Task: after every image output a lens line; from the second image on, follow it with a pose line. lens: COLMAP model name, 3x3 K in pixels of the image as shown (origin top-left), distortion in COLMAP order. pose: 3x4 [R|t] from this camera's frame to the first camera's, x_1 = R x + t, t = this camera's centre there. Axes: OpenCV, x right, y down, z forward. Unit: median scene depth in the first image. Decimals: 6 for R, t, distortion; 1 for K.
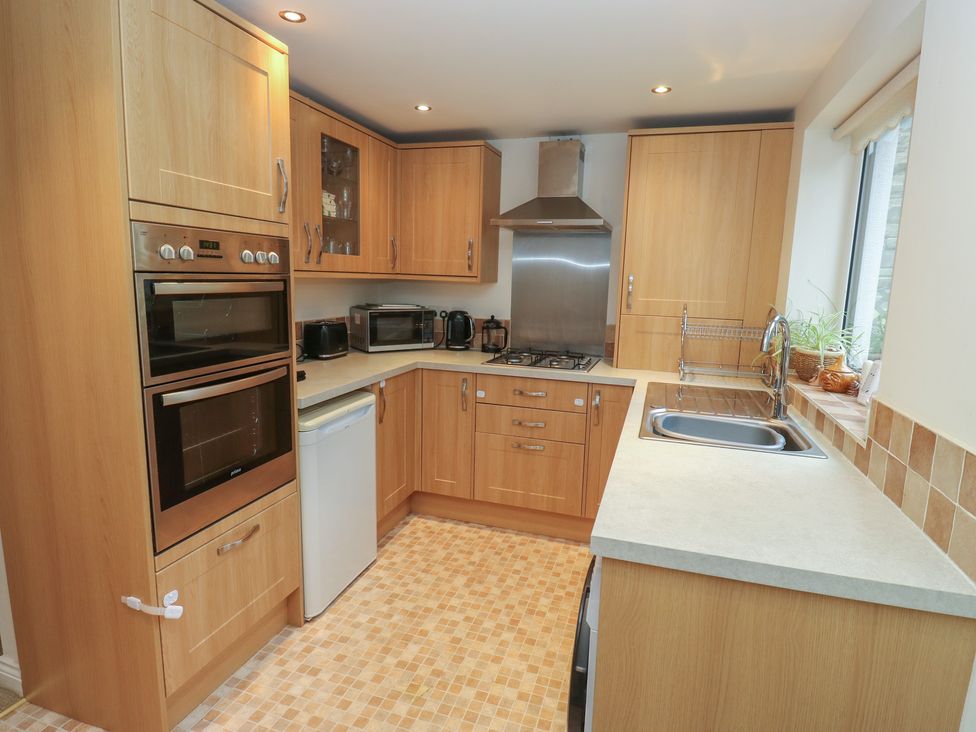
lens RADIAL K [[538.1, 0, 493.3], [0, 538.1, 362.8], [0, 0, 1]] dist [-0.002595, -0.009353]
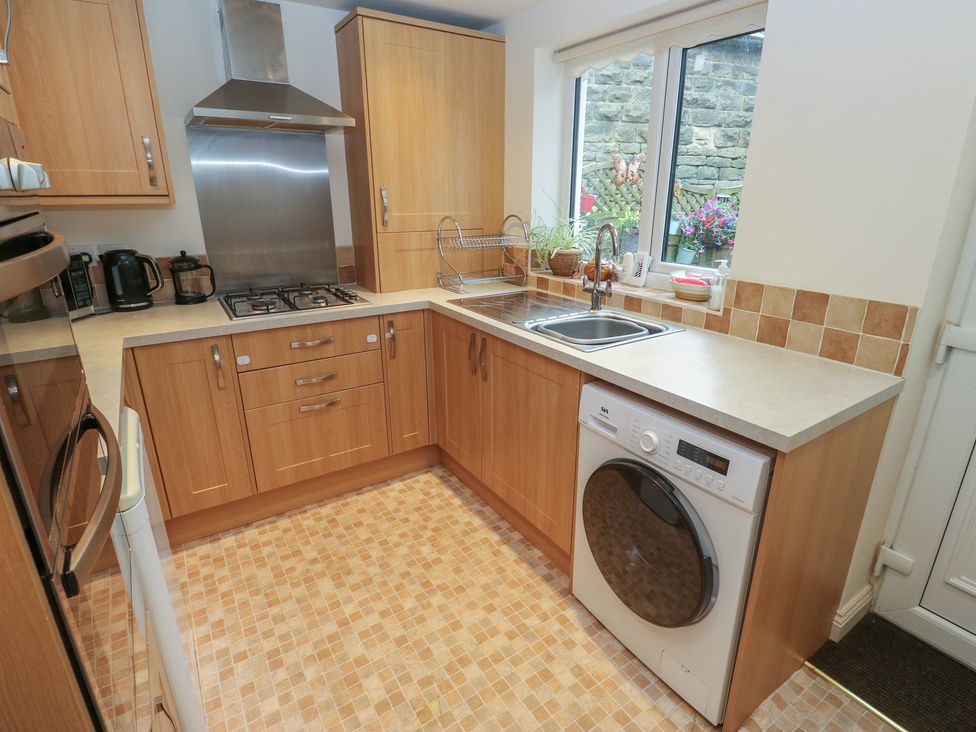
lens RADIAL K [[514.1, 0, 495.6], [0, 514.1, 367.9], [0, 0, 1]] dist [0.002329, -0.013742]
pose [[0.613248, -0.280950, 0.738237, -0.364296], [0.137726, 0.958322, 0.250299, -0.066188], [-0.777791, -0.051821, 0.626383, 0.311443]]
